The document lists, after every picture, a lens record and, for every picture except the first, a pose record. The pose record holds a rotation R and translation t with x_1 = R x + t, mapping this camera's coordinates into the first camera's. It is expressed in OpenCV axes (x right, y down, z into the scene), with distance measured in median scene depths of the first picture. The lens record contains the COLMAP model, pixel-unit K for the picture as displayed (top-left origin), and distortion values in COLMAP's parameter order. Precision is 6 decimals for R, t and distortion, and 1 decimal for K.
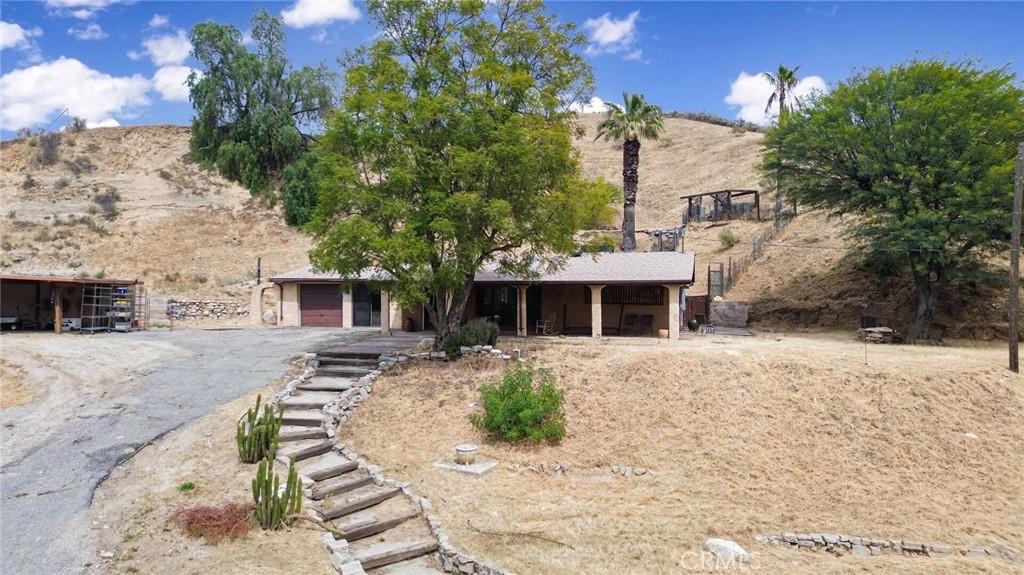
lens RADIAL K [[753.5, 0, 512.0], [0, 753.5, 287.5], [0, 0, 1]] dist [0.009666, -0.000321]
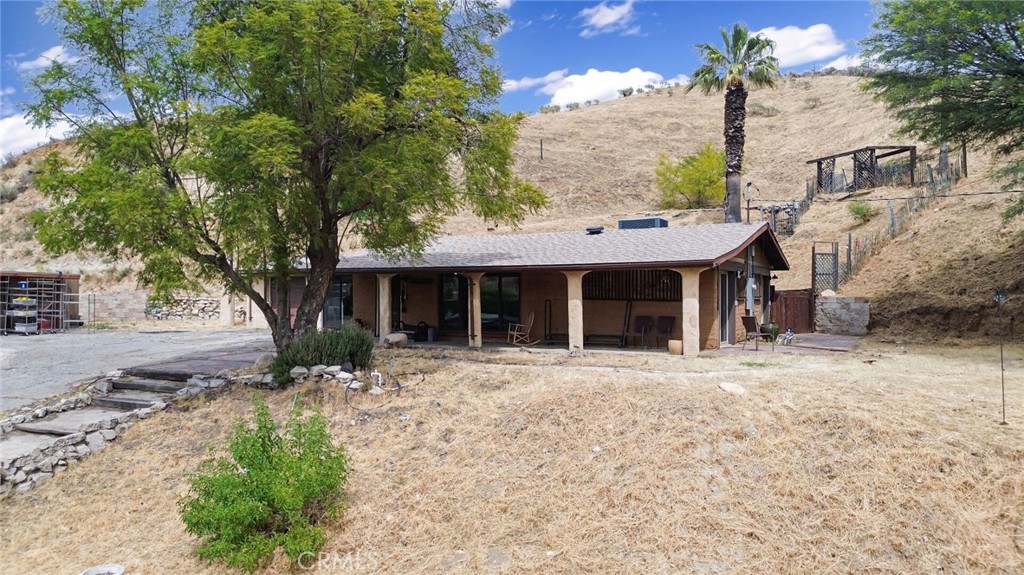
lens RADIAL K [[753.5, 0, 512.0], [0, 753.5, 287.5], [0, 0, 1]] dist [0.009666, -0.000321]
pose [[0.971430, -0.005230, -0.237270, 0.171275], [0.005262, 0.999986, -0.000498, 0.009129], [0.237269, -0.000764, 0.971444, 0.283481]]
